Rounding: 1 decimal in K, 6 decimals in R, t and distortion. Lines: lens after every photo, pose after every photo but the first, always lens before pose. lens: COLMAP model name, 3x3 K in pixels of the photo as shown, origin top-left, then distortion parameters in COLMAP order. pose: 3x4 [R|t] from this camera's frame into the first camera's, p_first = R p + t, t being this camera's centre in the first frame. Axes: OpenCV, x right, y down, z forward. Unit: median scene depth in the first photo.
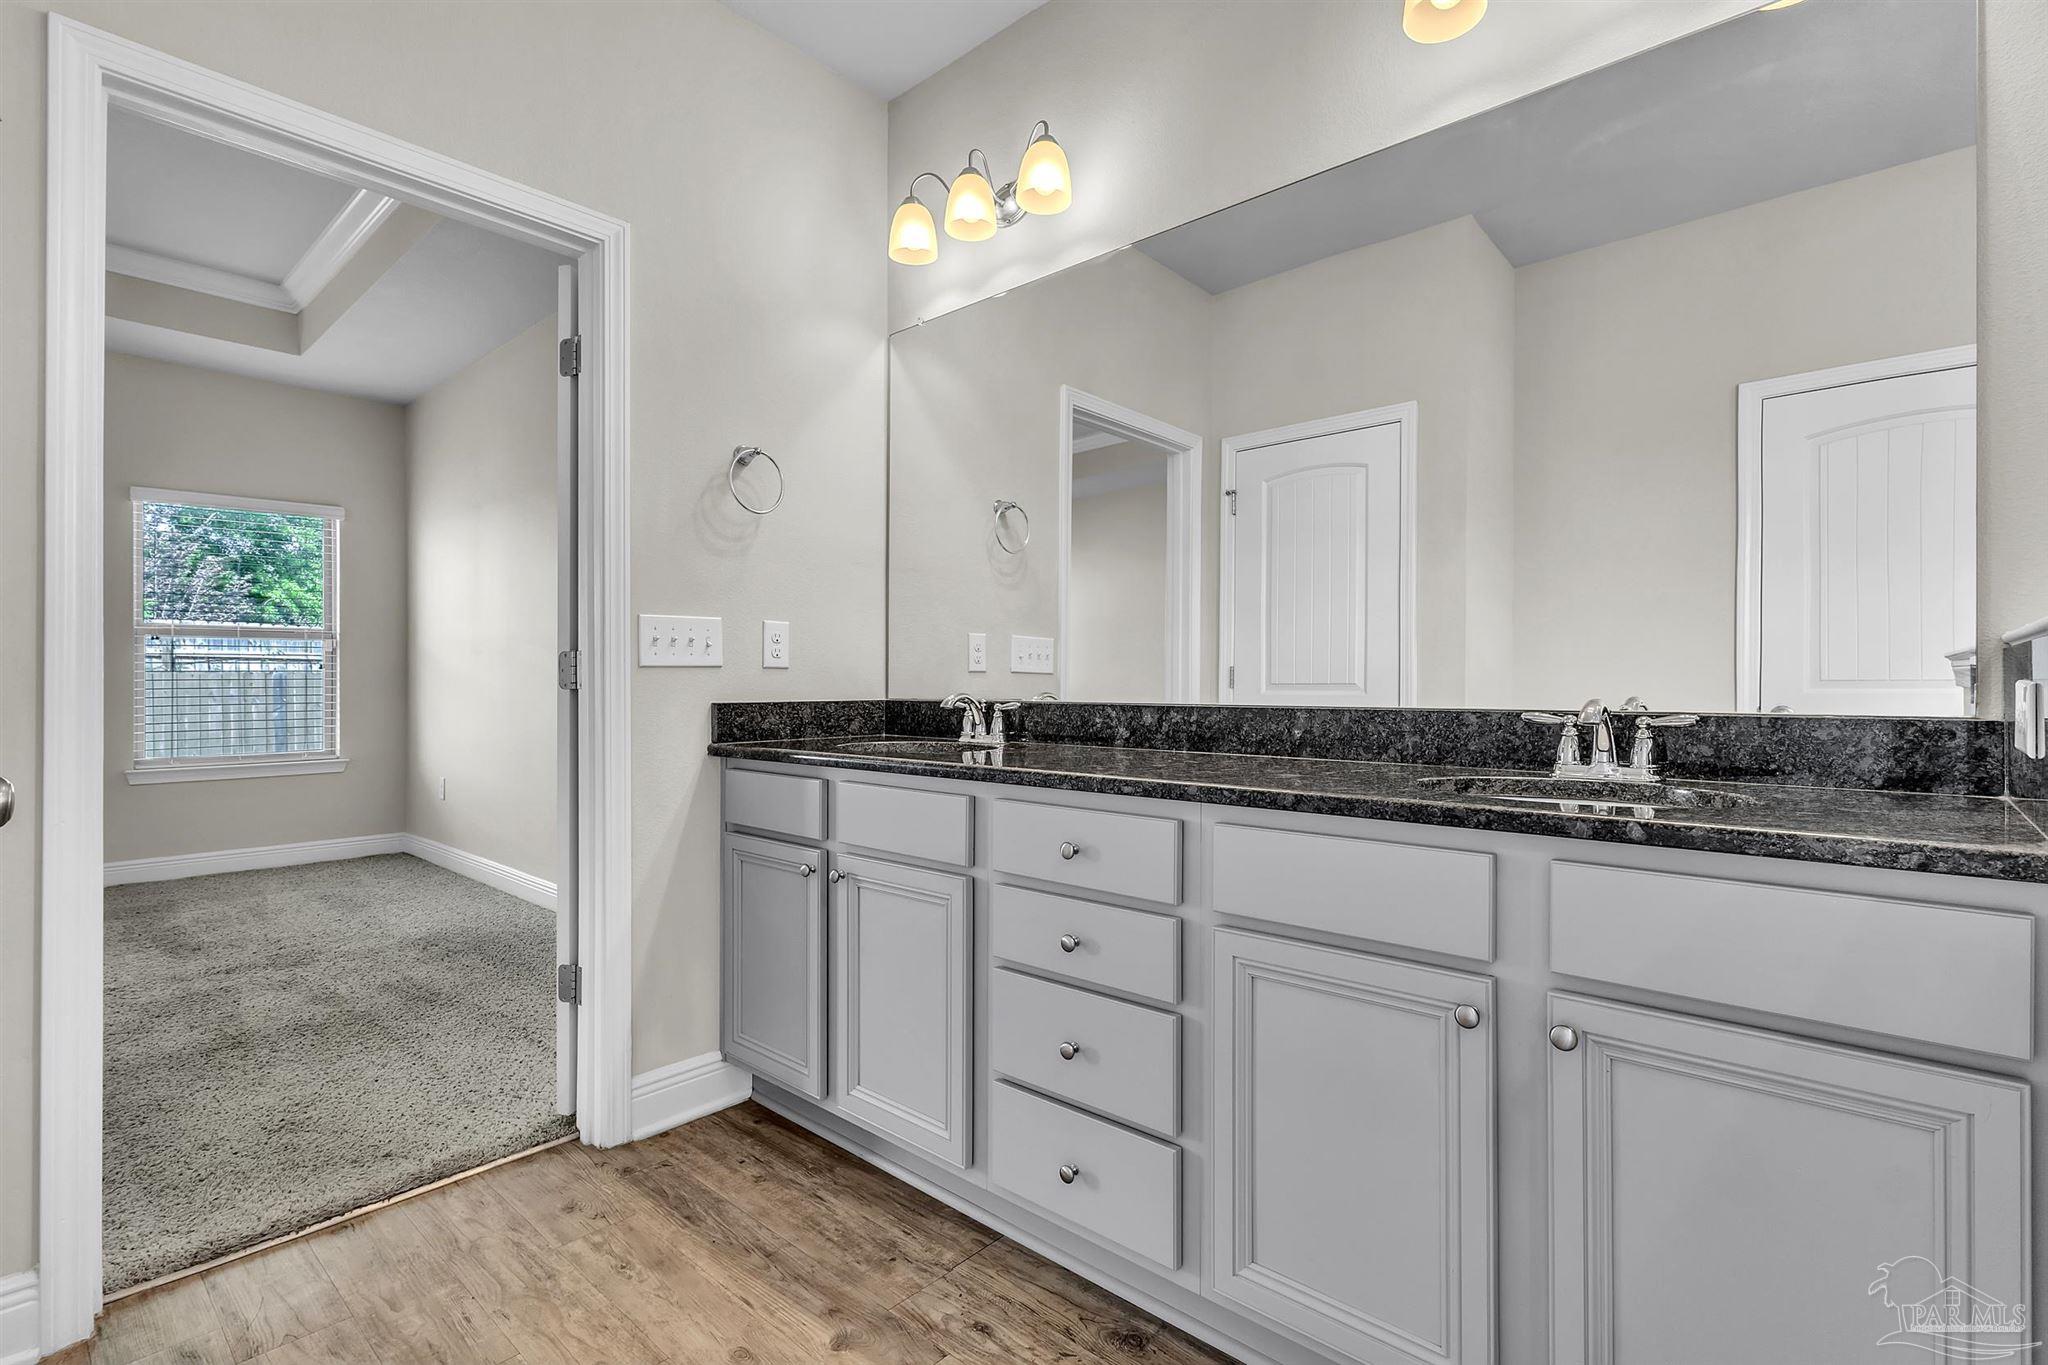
lens RADIAL K [[952.7, 0, 1017.6], [0, 952.7, 673.4], [0, 0, 1]] dist [0.007455, -0.000366]
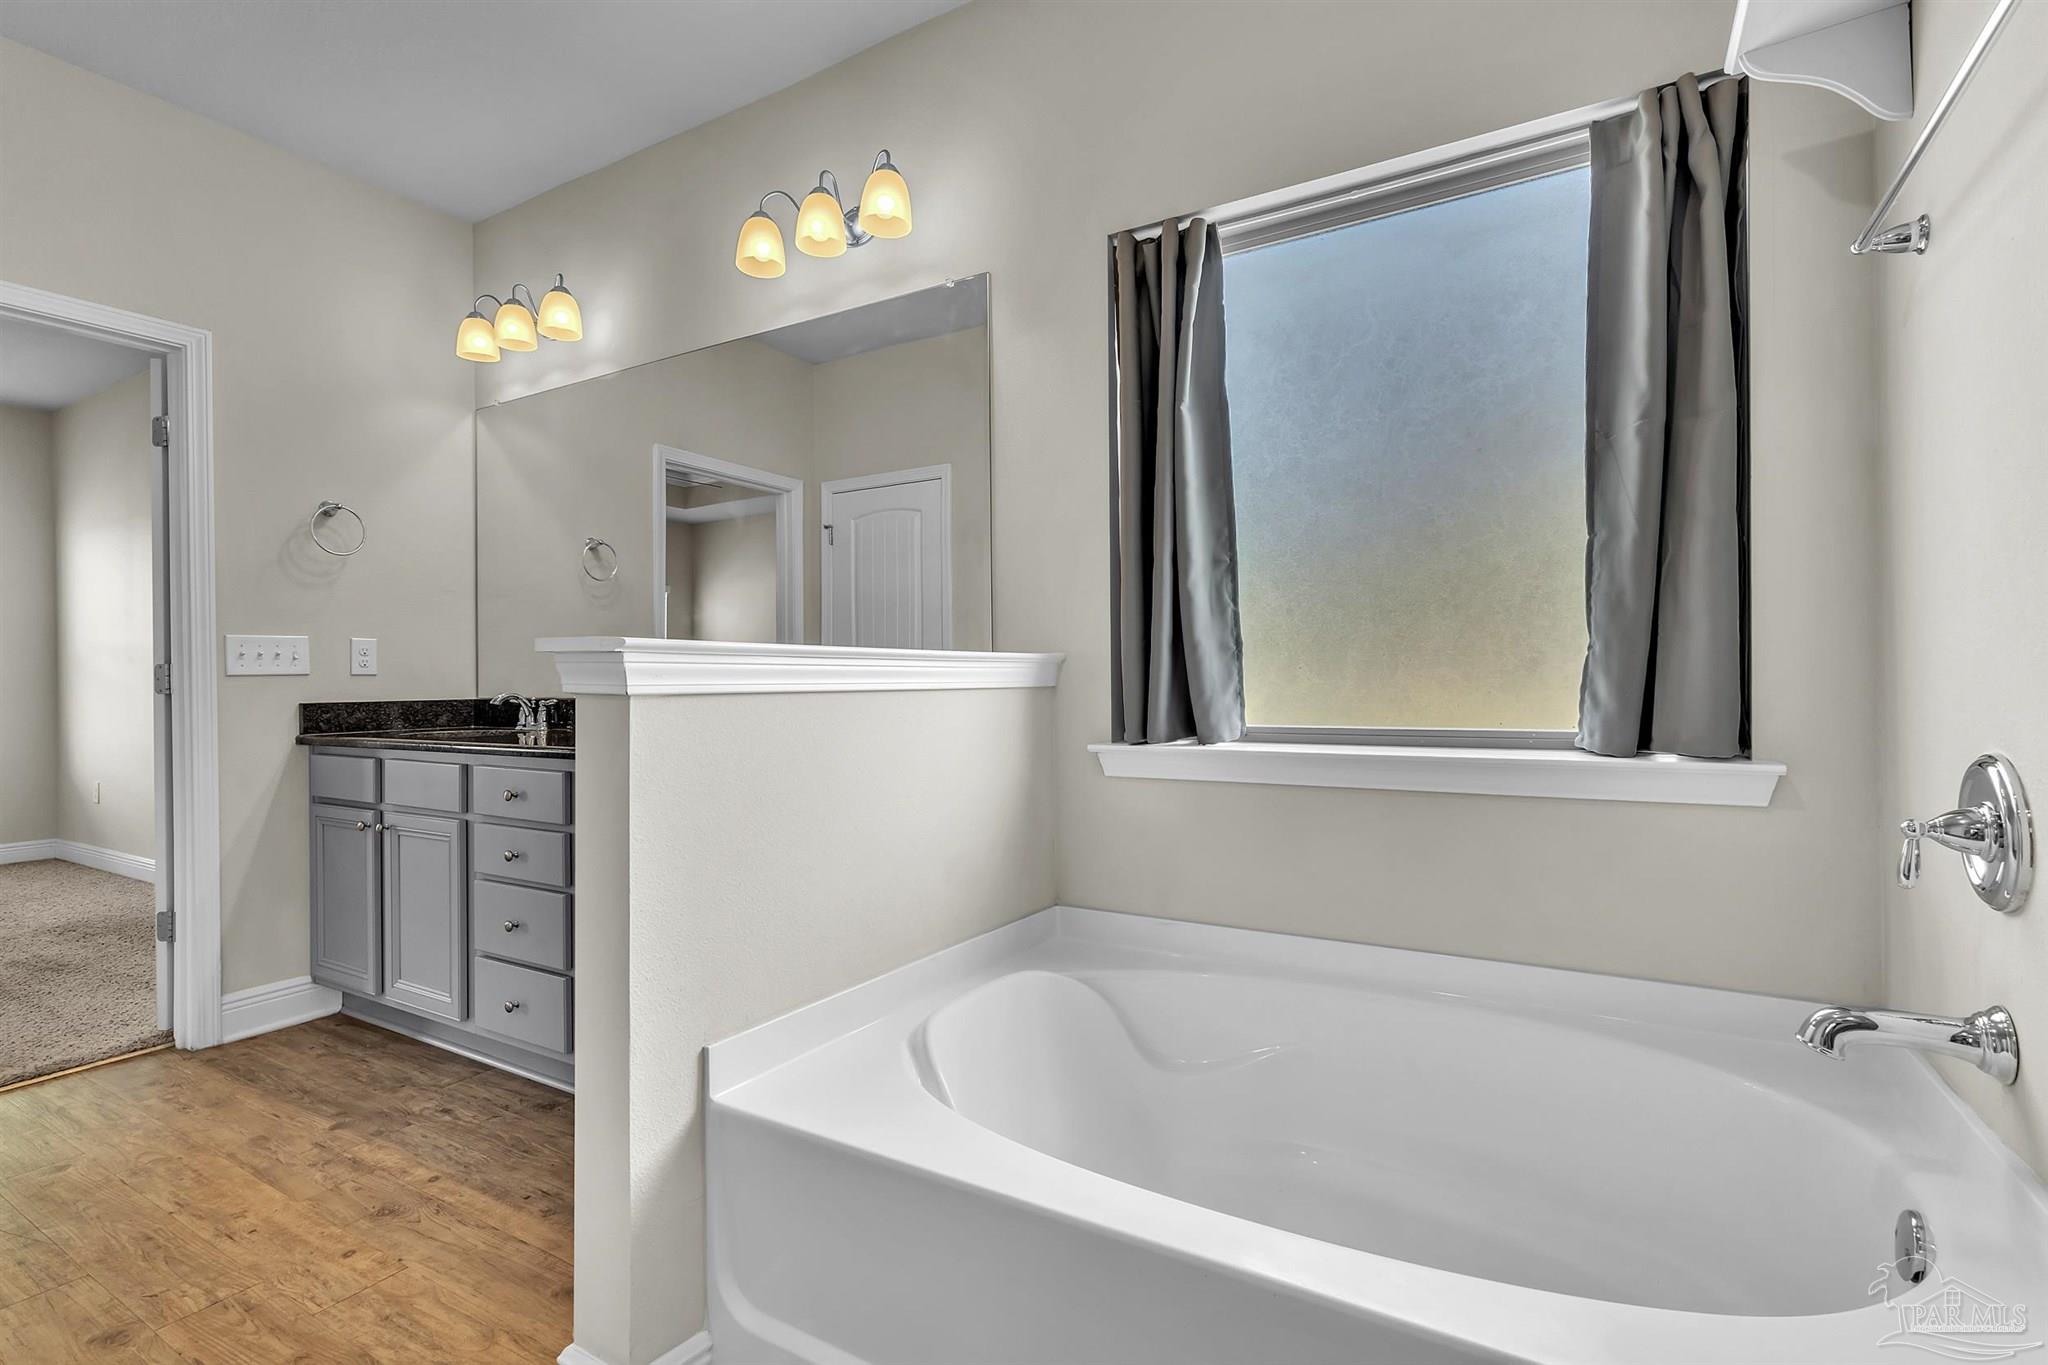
lens RADIAL K [[952.7, 0, 1016.3], [0, 952.7, 667.9], [0, 0, 1]] dist [0.007455, -0.000366]
pose [[0.981195, -0.009672, 0.192774, 0.396857], [0.009633, 0.999953, 0.001137, -0.008949], [-0.192776, 0.000741, 0.981242, -0.468638]]
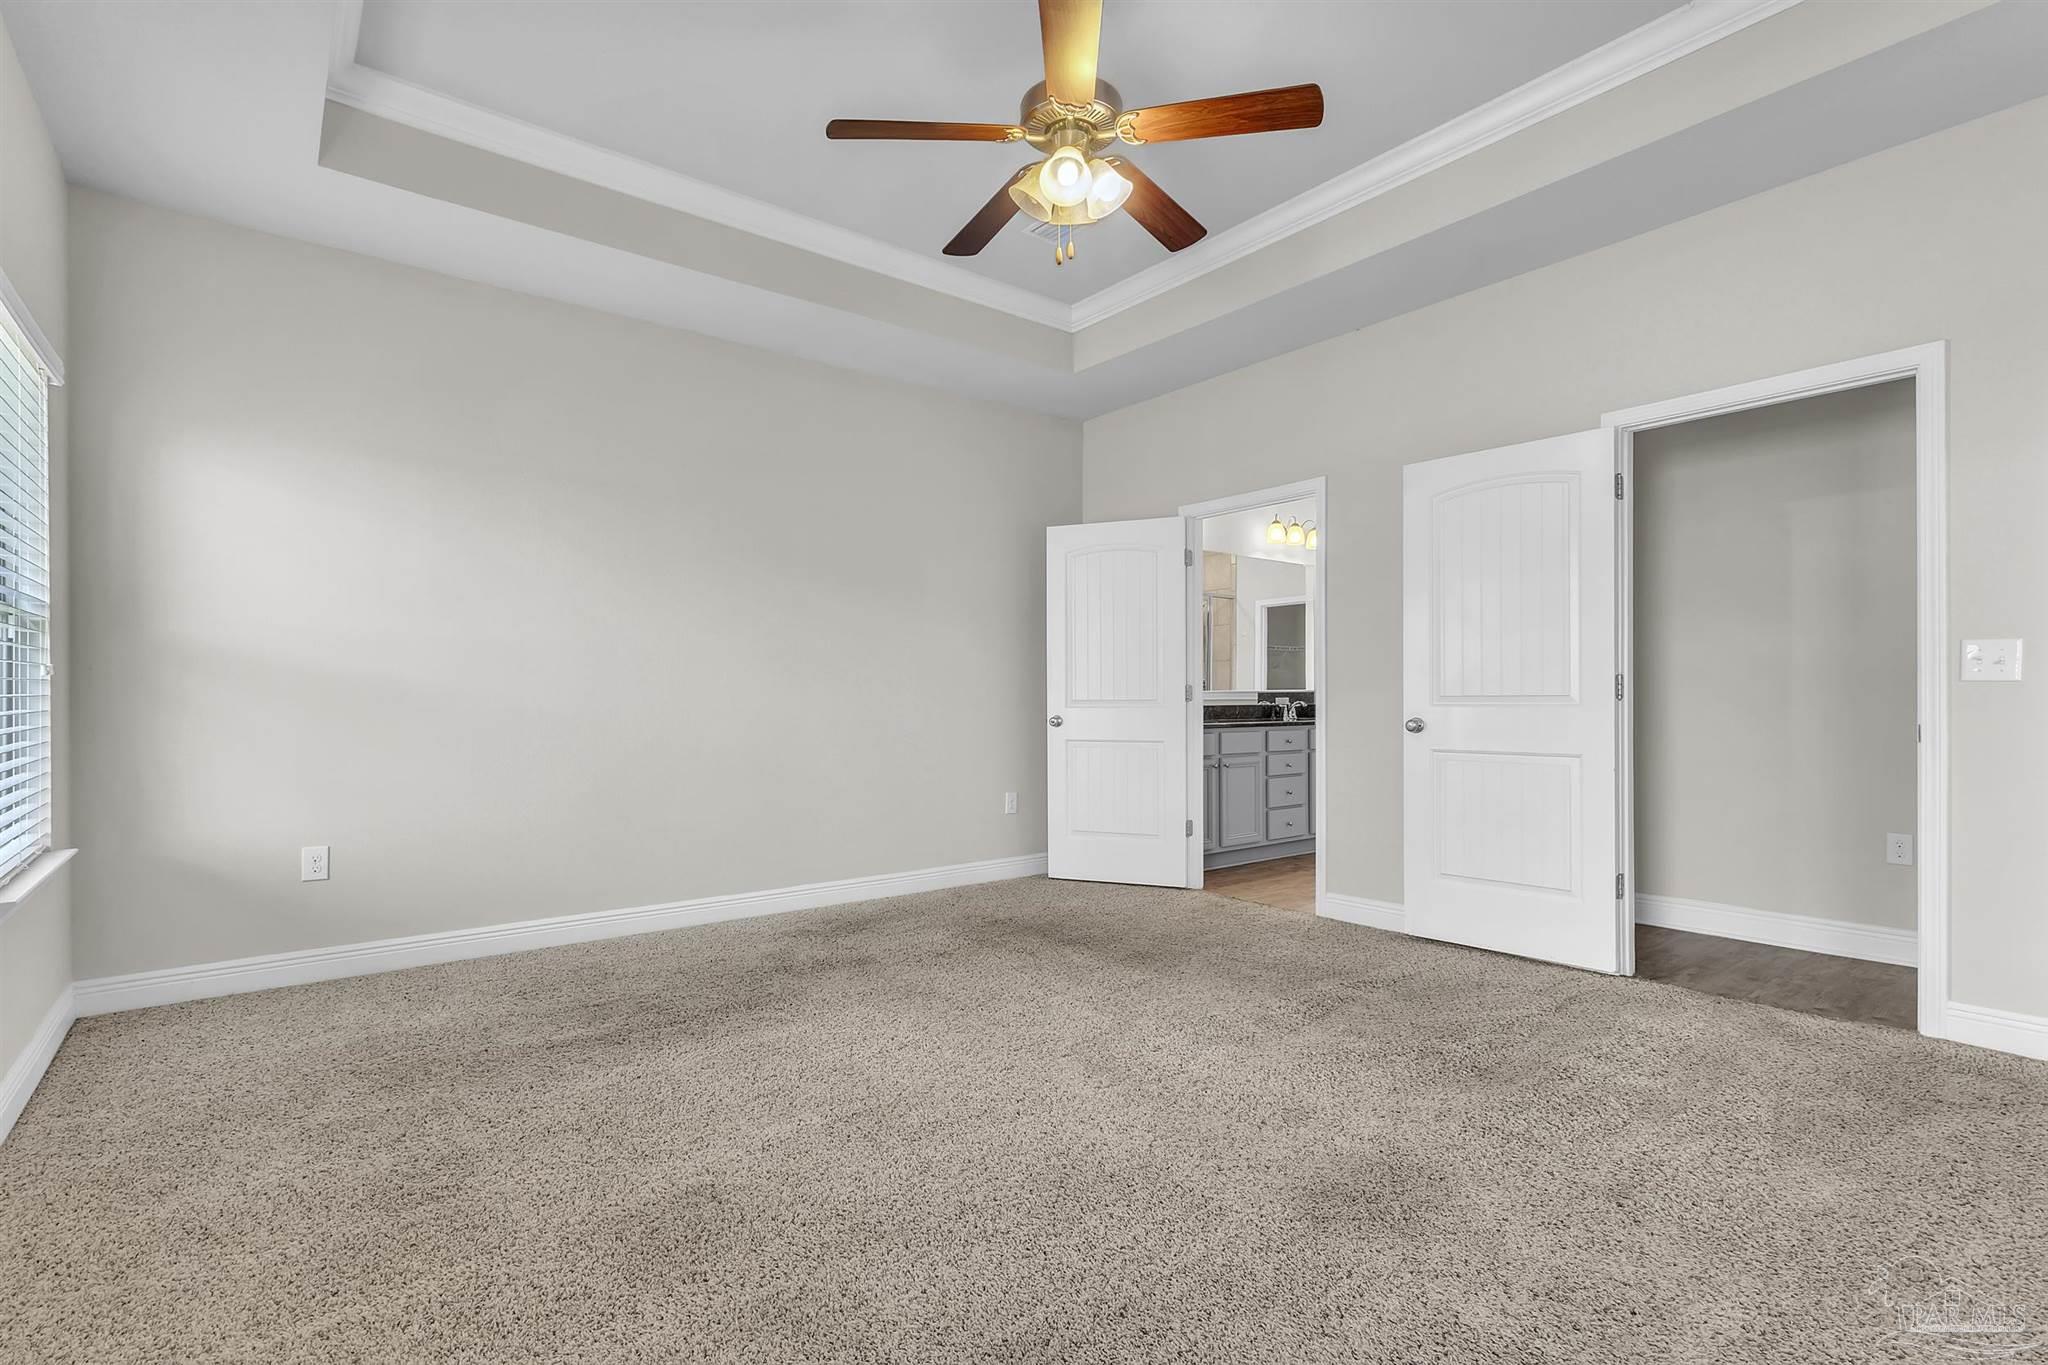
lens RADIAL K [[952.7, 0, 1010.4], [0, 952.7, 687.3], [0, 0, 1]] dist [0.007455, -0.000366]
pose [[0.177125, 0.012196, 0.984113, -2.841189], [-0.004814, 0.999922, -0.011526, 0.012578], [-0.984177, -0.002696, 0.177170, 1.023184]]
